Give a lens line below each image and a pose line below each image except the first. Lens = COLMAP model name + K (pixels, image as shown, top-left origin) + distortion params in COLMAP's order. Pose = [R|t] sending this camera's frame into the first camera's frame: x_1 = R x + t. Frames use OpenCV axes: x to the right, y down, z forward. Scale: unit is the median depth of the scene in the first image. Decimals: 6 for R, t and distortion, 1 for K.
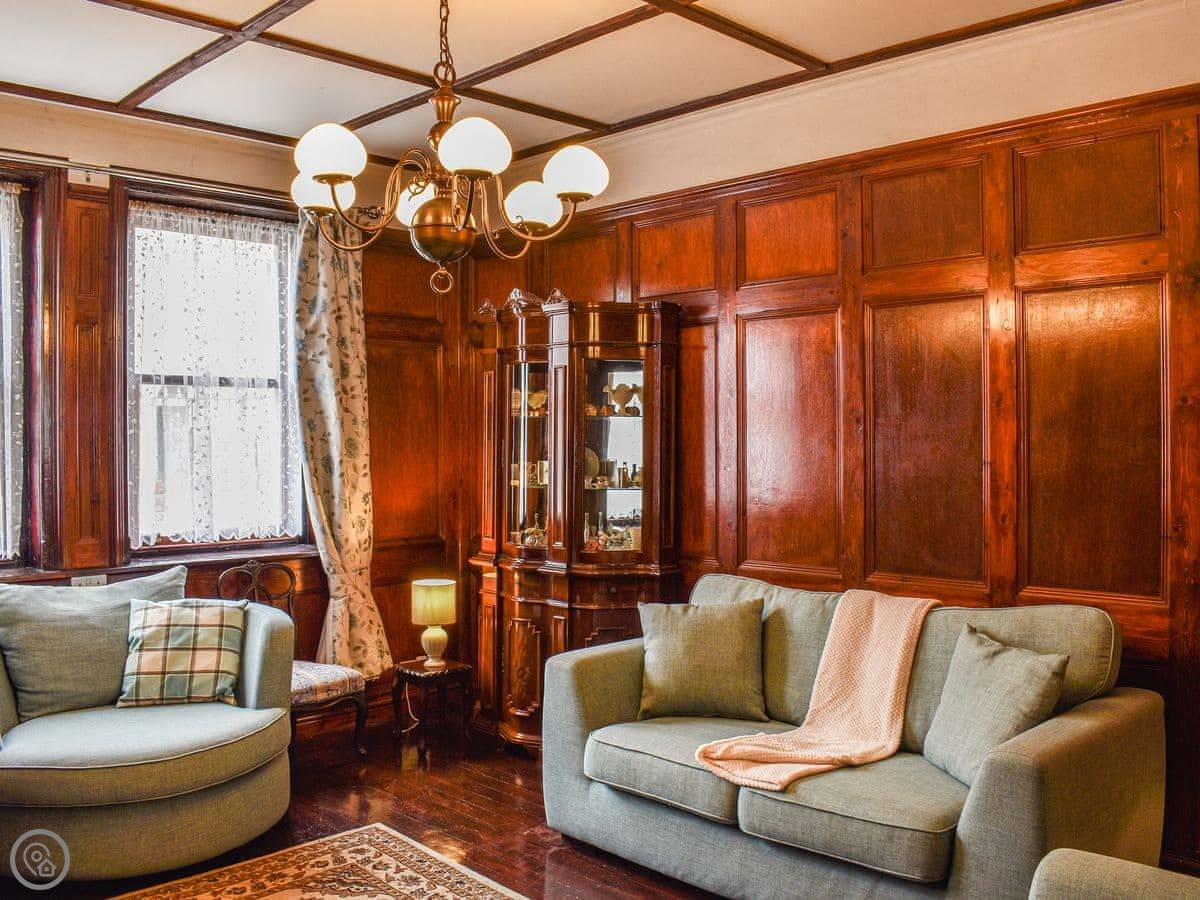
lens RADIAL K [[1094.5, 0, 601.0], [0, 1094.5, 442.4], [0, 0, 1]] dist [-0.099831, 0.015229]
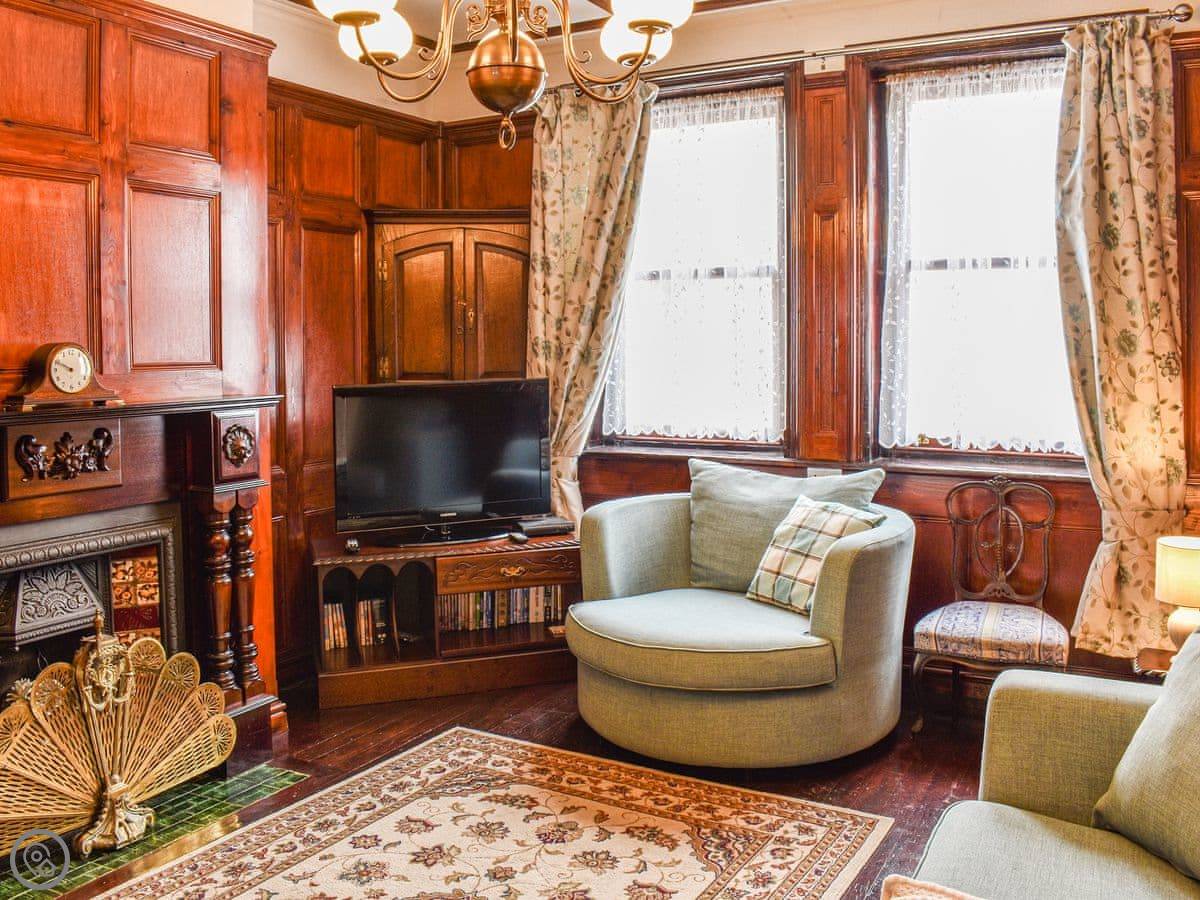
lens RADIAL K [[1094.5, 0, 614.4], [0, 1094.5, 366.9], [0, 0, 1]] dist [-0.099831, 0.015229]
pose [[0.251742, 0.029070, -0.967358, 0.442459], [-0.005913, 0.999576, 0.028499, 0.003350], [0.967776, -0.001454, 0.251807, 0.554799]]
